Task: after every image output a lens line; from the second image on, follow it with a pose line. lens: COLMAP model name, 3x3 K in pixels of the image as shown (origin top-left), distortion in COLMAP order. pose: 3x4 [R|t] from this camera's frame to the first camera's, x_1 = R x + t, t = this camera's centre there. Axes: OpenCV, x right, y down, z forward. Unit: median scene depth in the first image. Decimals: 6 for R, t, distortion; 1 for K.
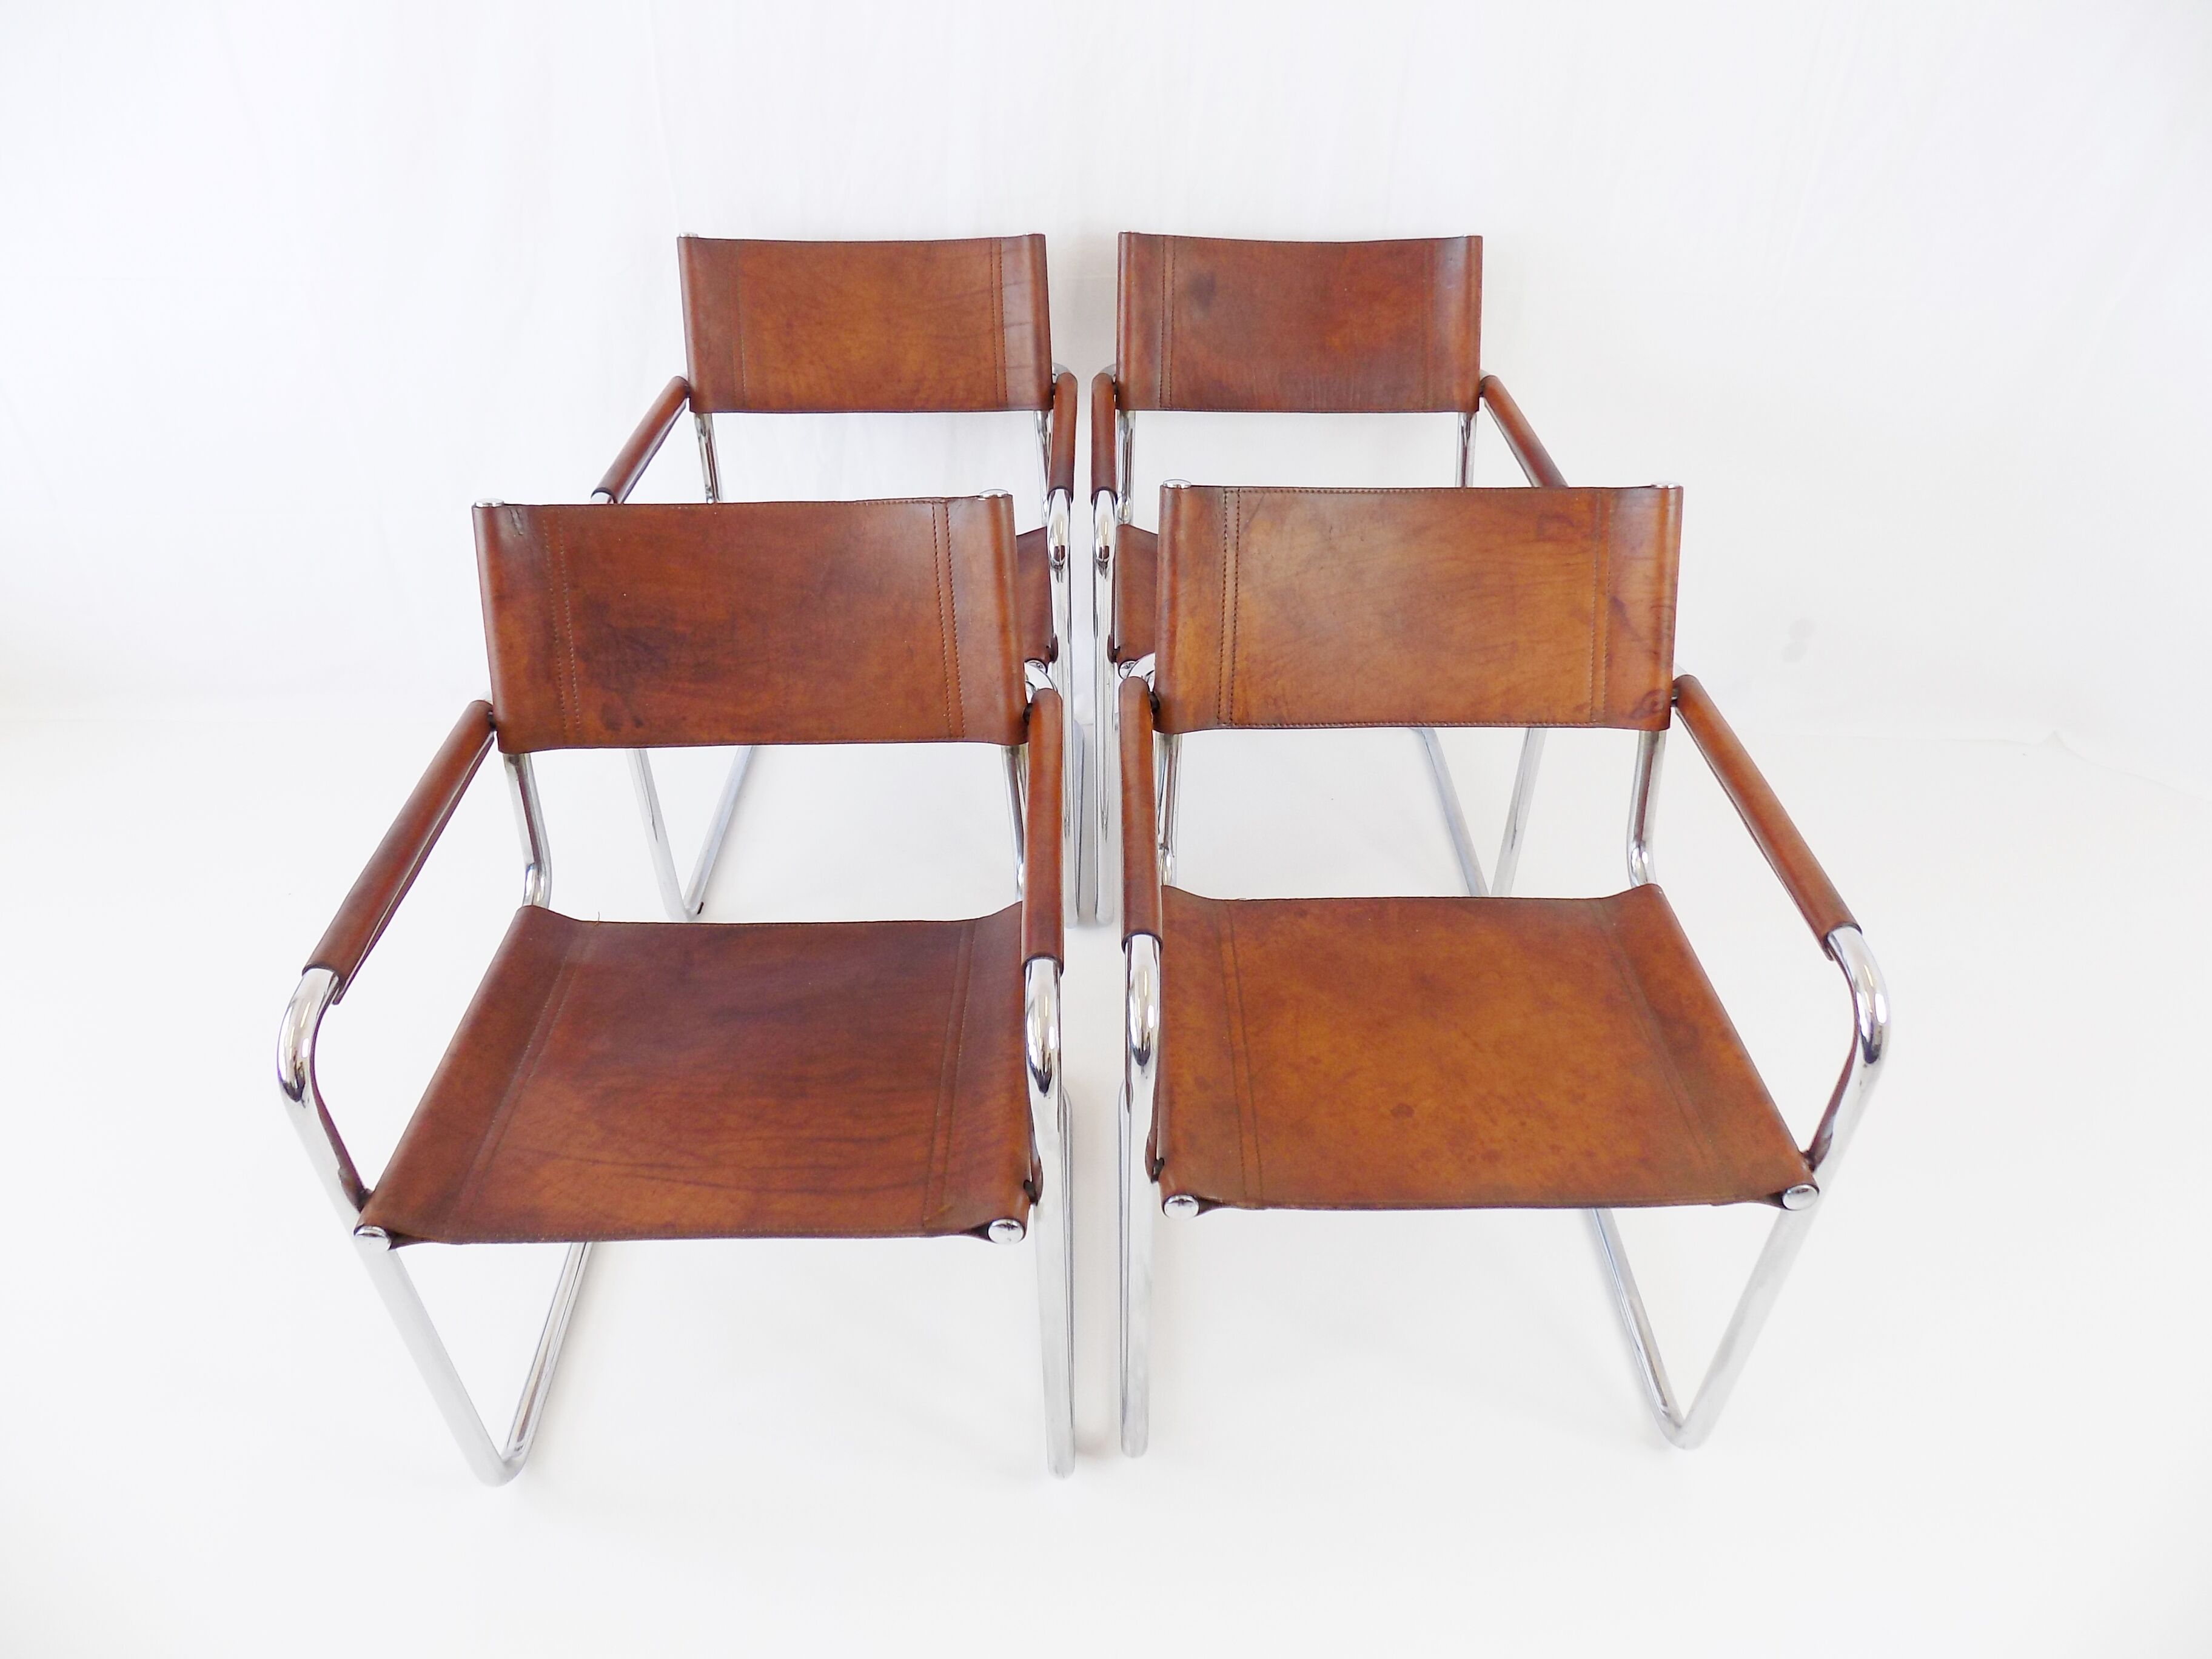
lens RADIAL K [[1492.2, 0, 1111.3], [0, 1492.2, 819.1], [0, 0, 1]] dist [-0.072911, 0.072090]
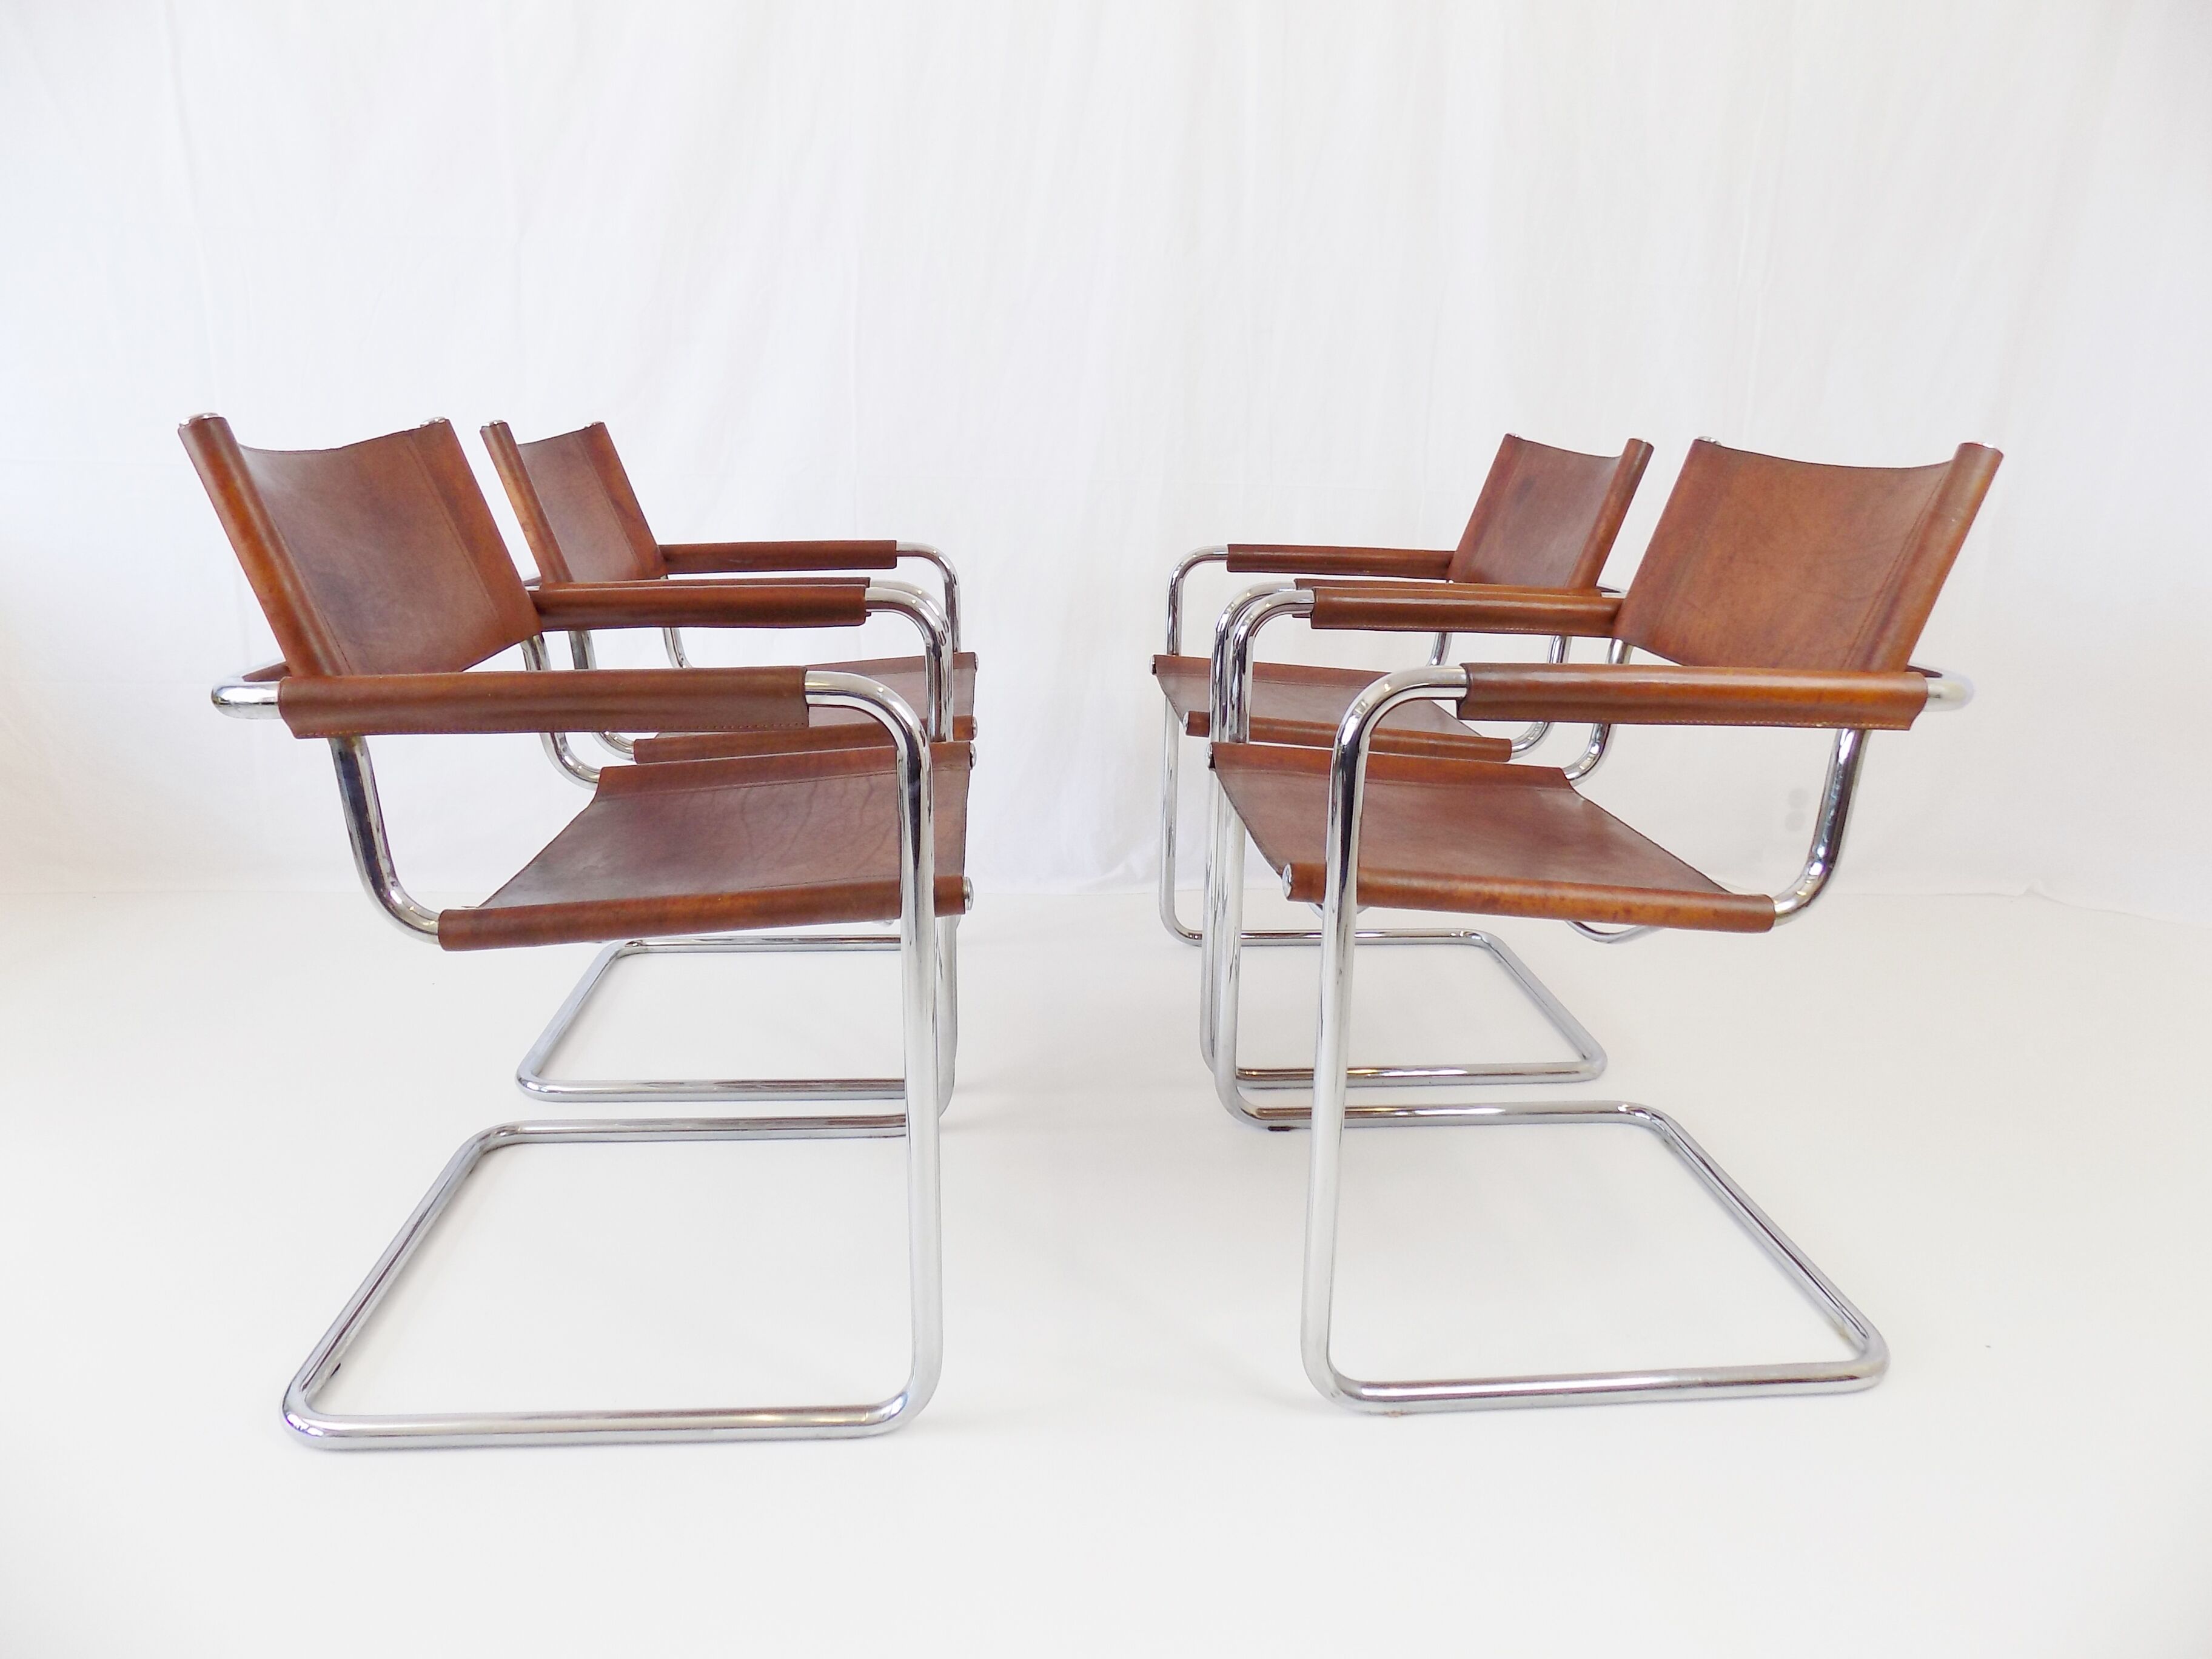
lens RADIAL K [[1492.2, 0, 1111.3], [0, 1492.2, 819.1], [0, 0, 1]] dist [-0.072911, 0.072090]
pose [[-0.067024, -0.256969, 0.964093, -1.283534], [0.591731, 0.767756, 0.245775, 0.042337], [-0.803345, 0.586956, 0.100598, 0.670033]]
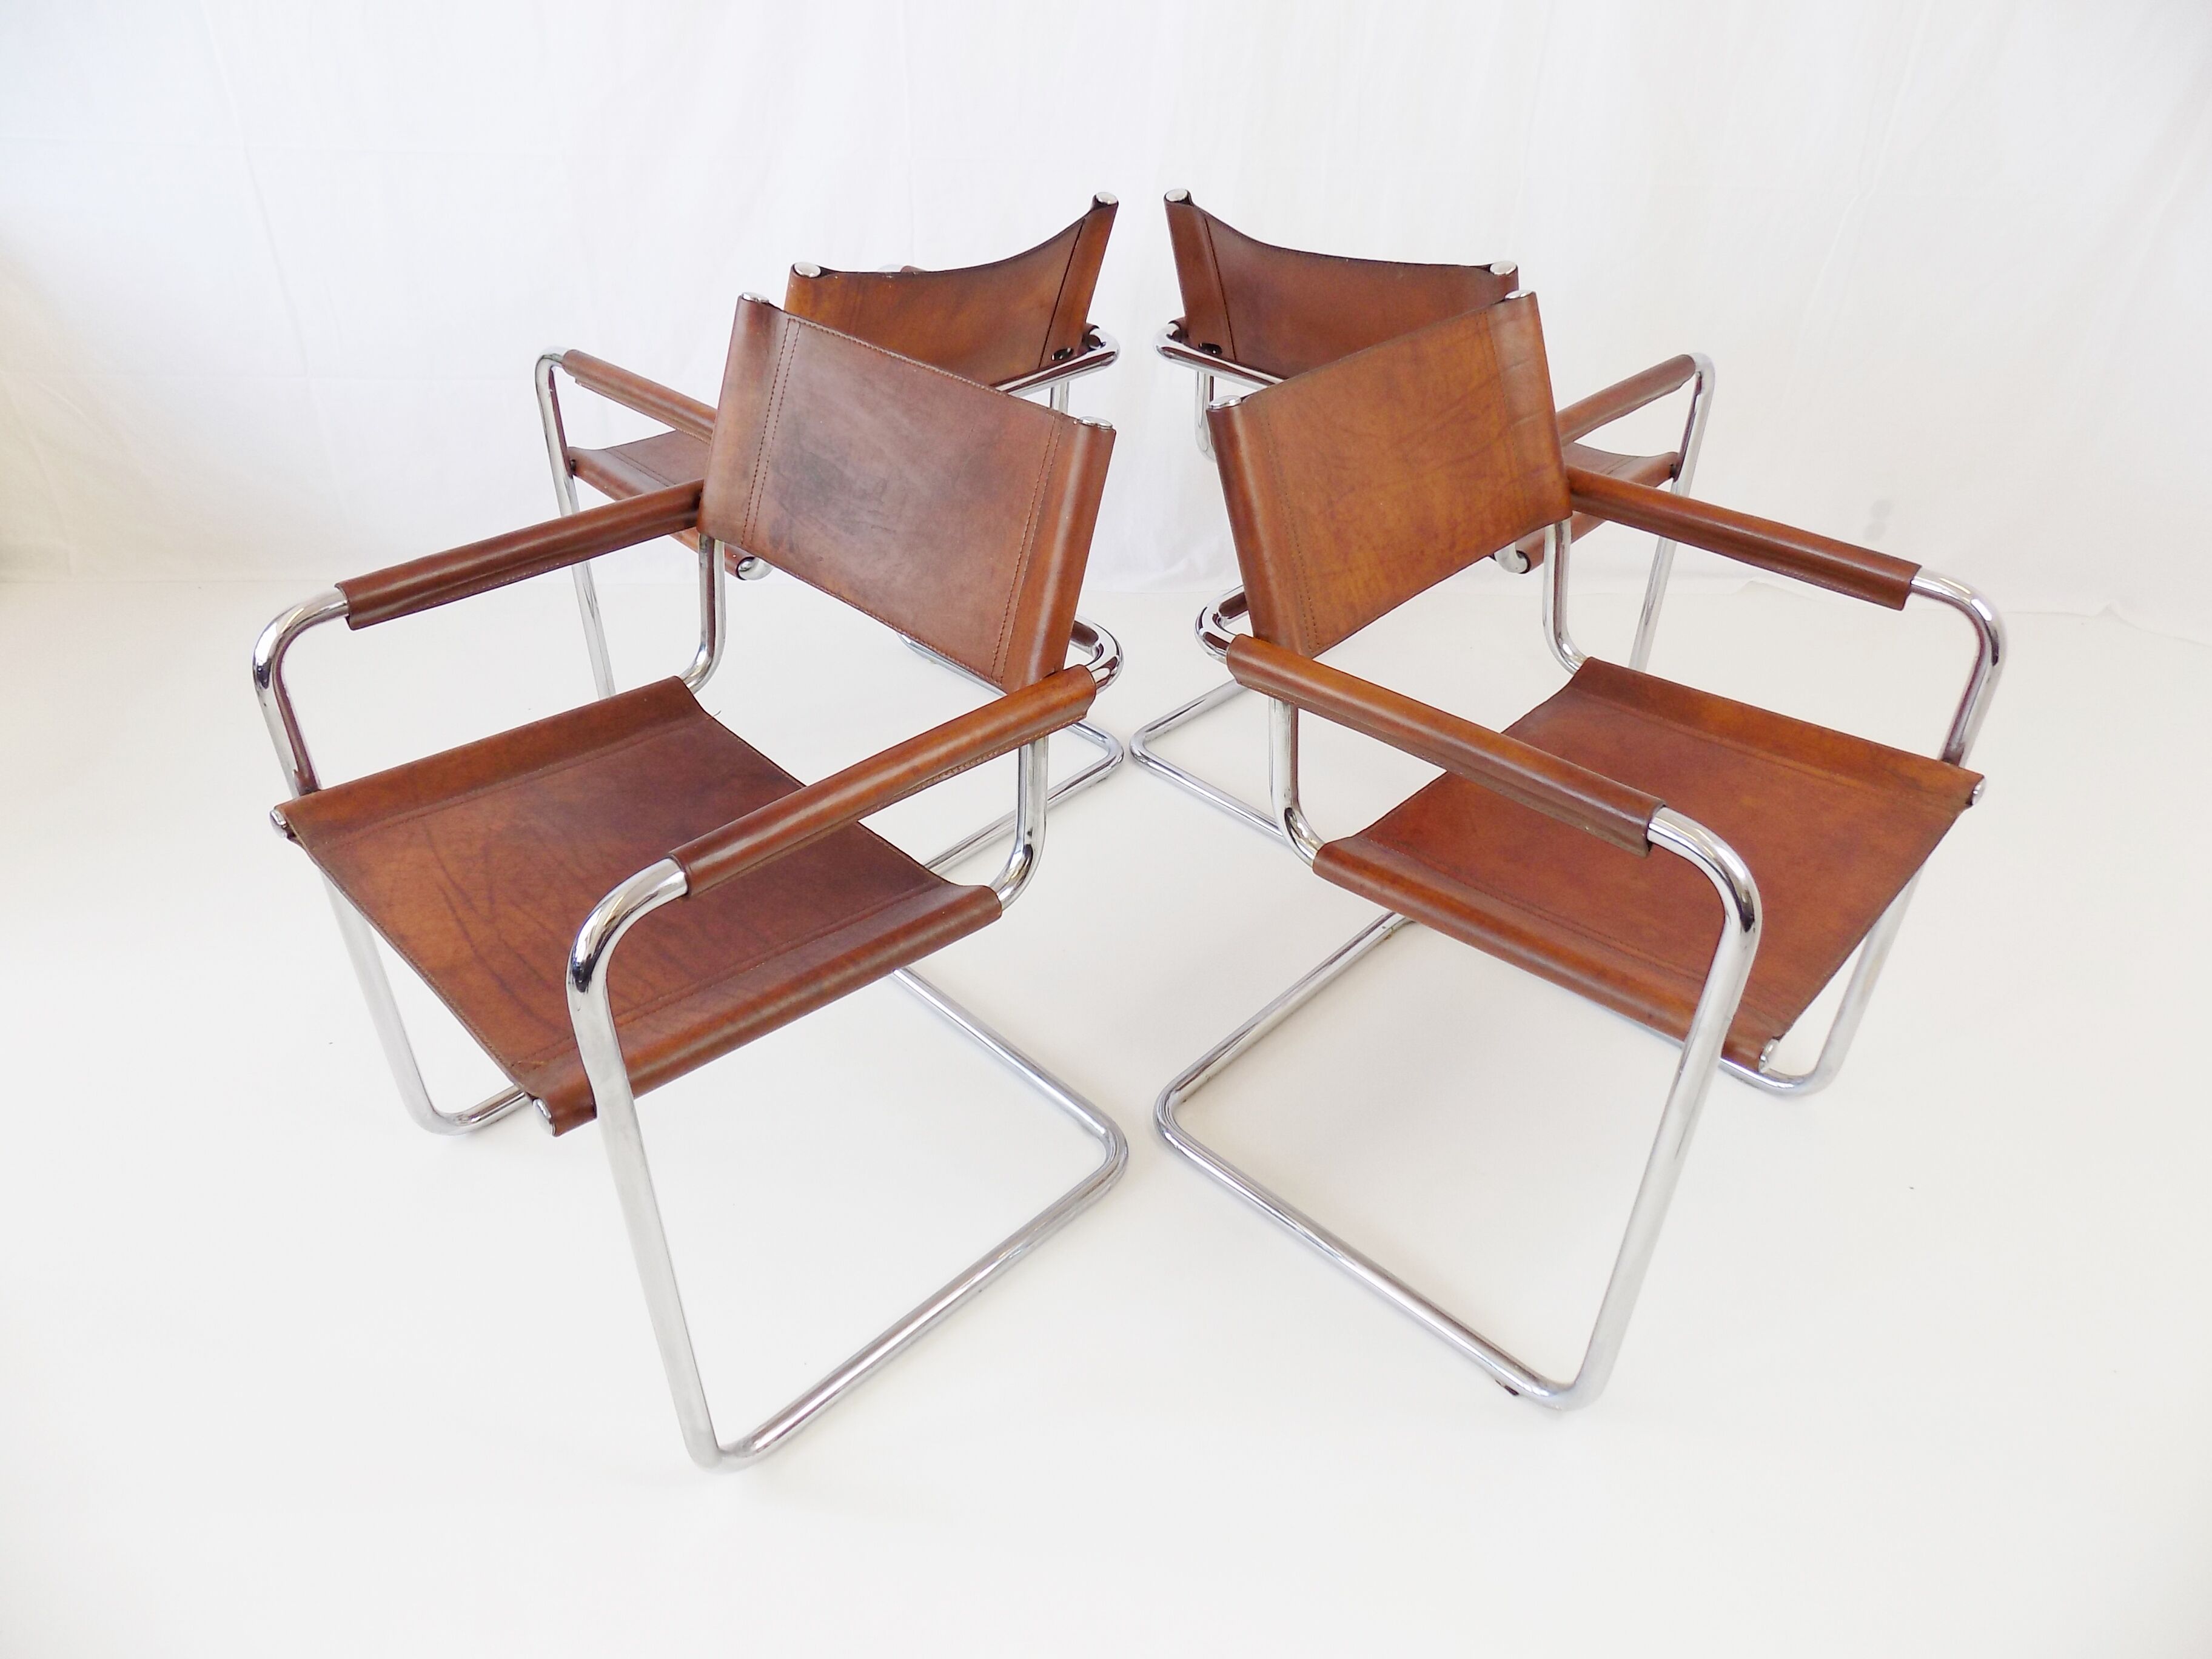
lens RADIAL K [[1509.0, 0, 1109.3], [0, 1509.0, 806.2], [0, 0, 1]] dist [-0.077527, 0.064425]
pose [[0.697002, 0.419737, -0.581386, 0.530051], [-0.451499, 0.886771, 0.098928, -0.115331], [0.557080, 0.193542, 0.807591, 0.360282]]
